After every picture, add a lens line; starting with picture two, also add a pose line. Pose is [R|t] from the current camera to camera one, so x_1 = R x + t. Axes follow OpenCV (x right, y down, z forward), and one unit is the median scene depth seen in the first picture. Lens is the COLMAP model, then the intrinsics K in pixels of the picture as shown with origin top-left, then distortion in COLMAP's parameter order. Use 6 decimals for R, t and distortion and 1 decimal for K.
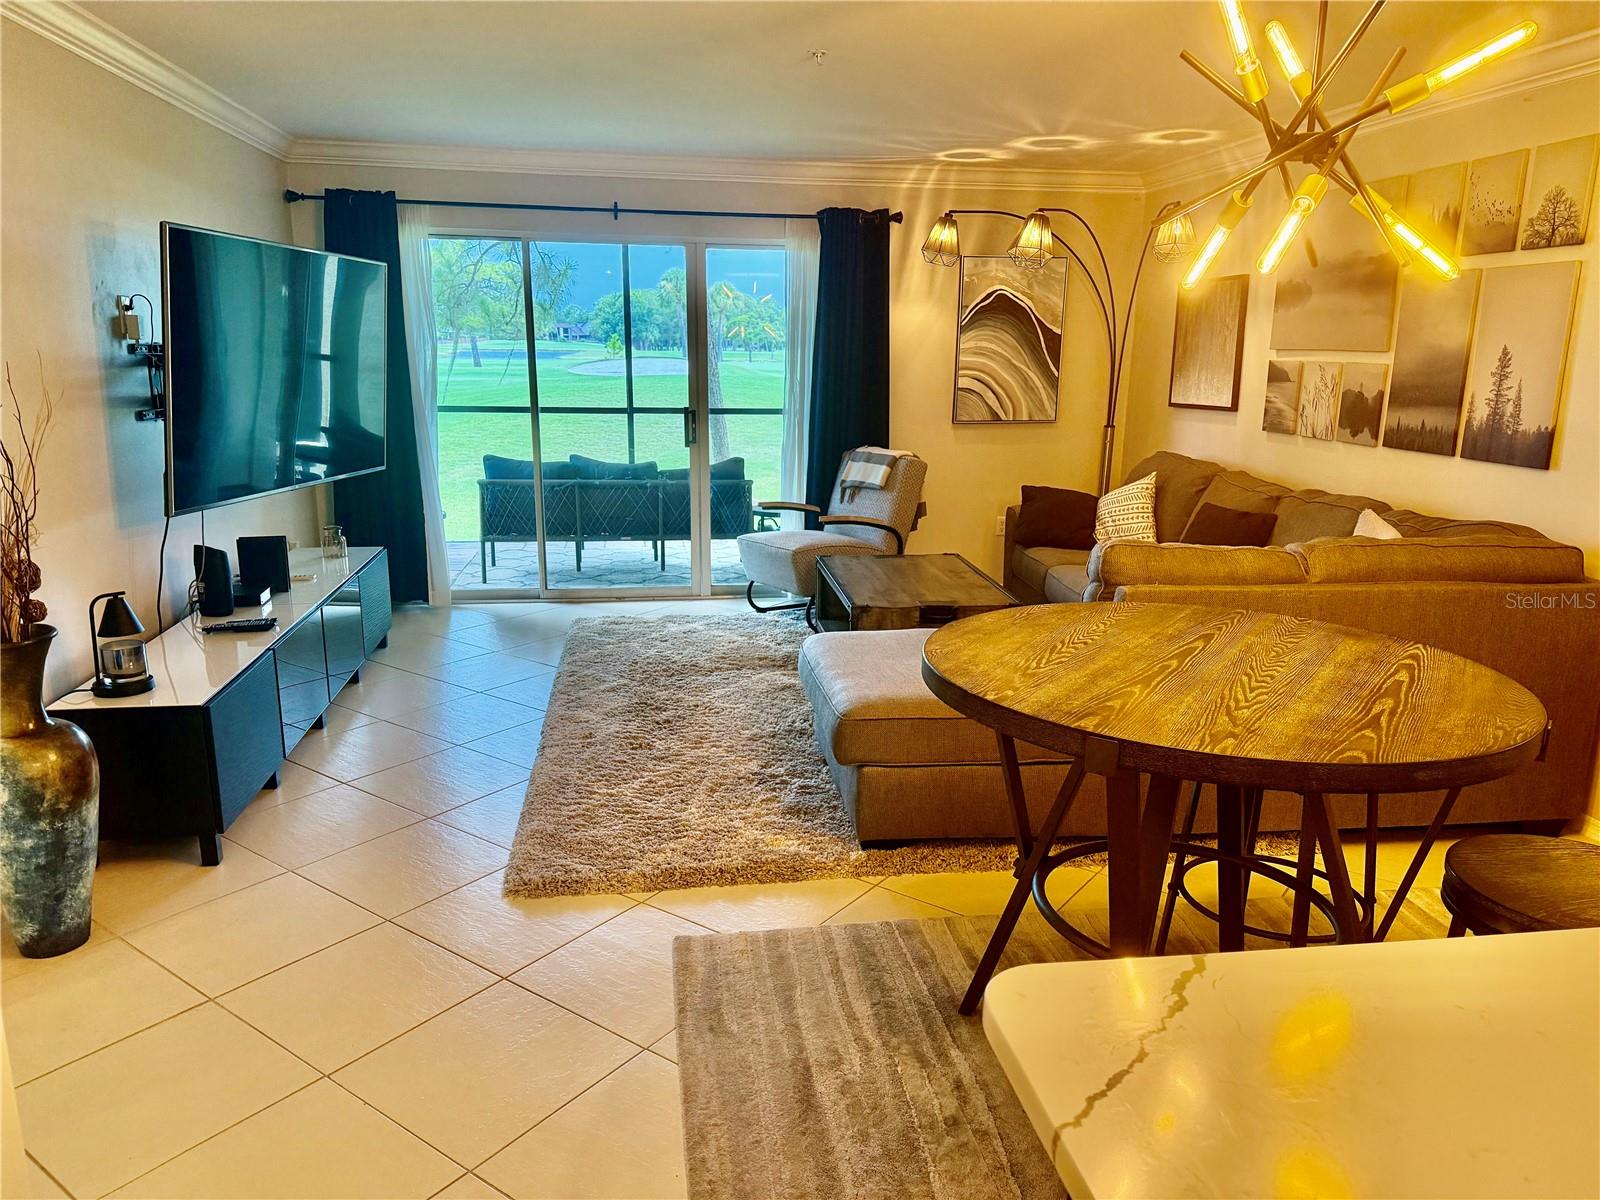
lens RADIAL K [[1129.2, 0, 805.0], [0, 1129.2, 610.0], [0, 0, 1]] dist [0.038580, -0.052581]
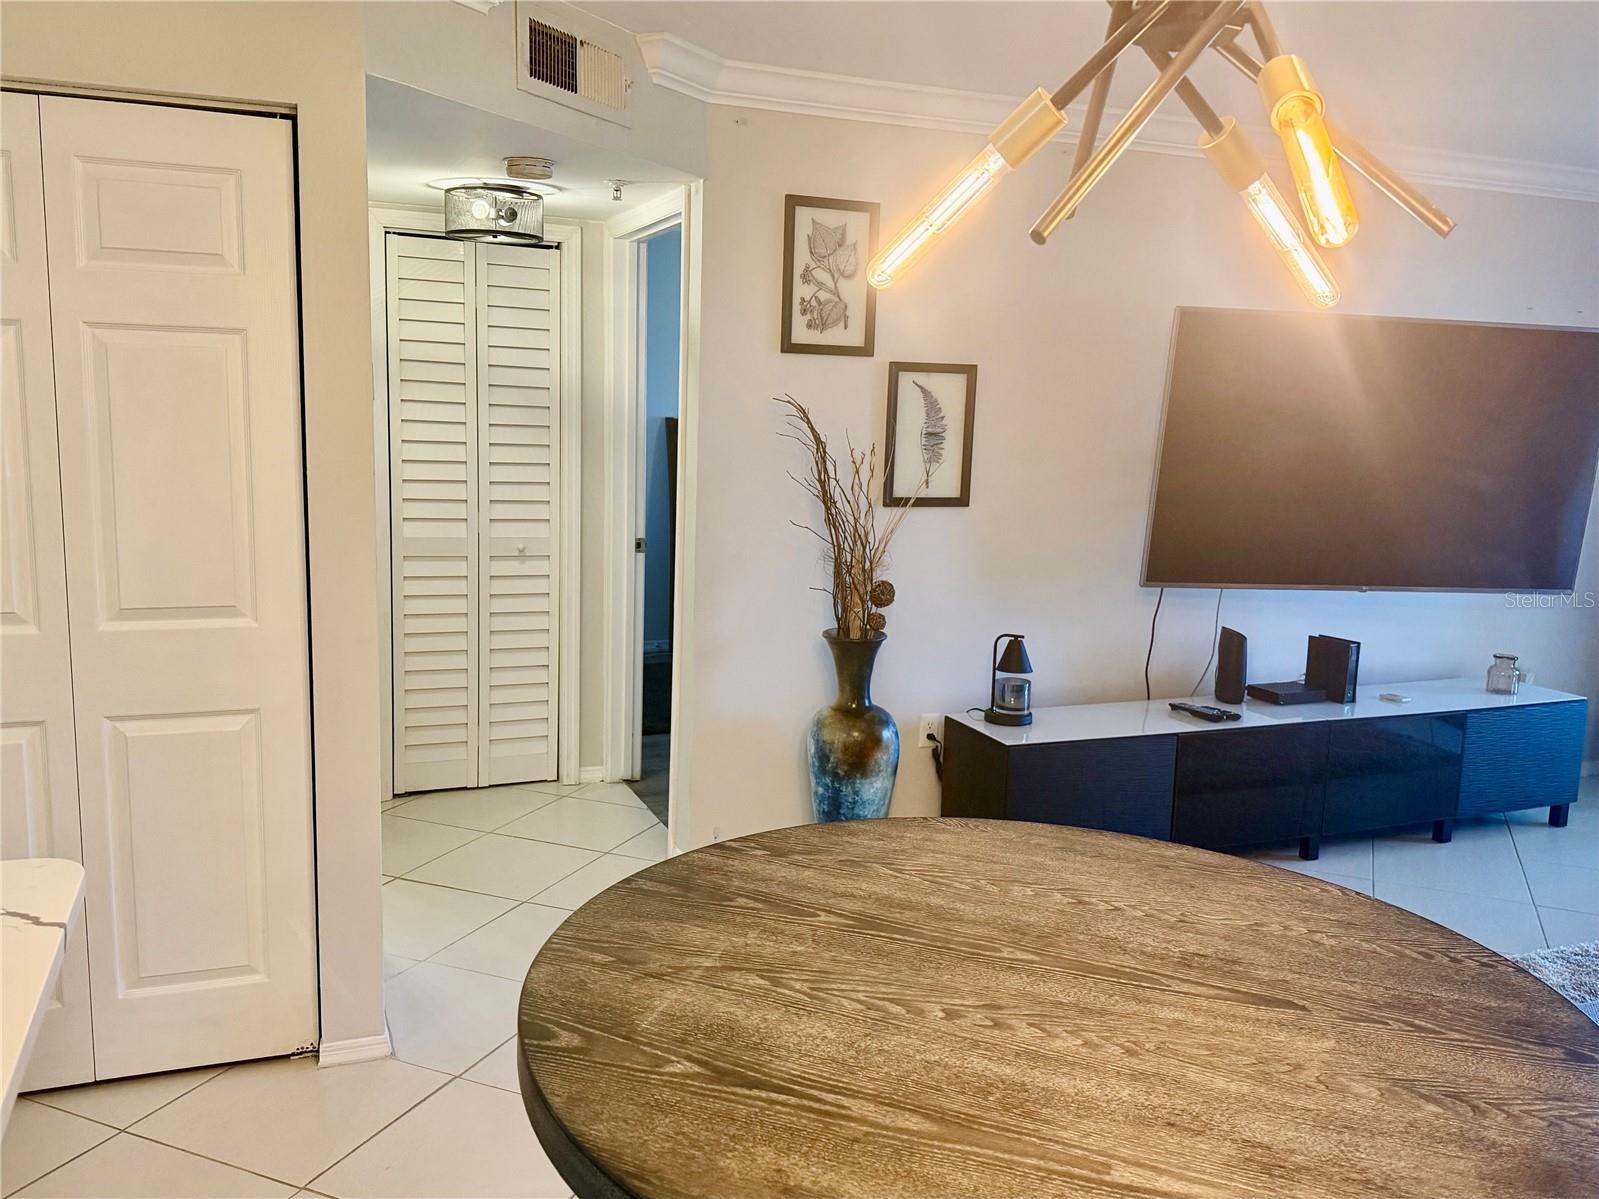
lens RADIAL K [[1292.9, 0, 797.3], [0, 1292.9, 611.3], [0, 0, 1]] dist [0.116713, -0.001515]
pose [[0.237923, 0.150369, -0.959574, 0.386238], [-0.249563, 0.964240, 0.089222, -0.065377], [0.938675, 0.218246, 0.266941, 0.286364]]
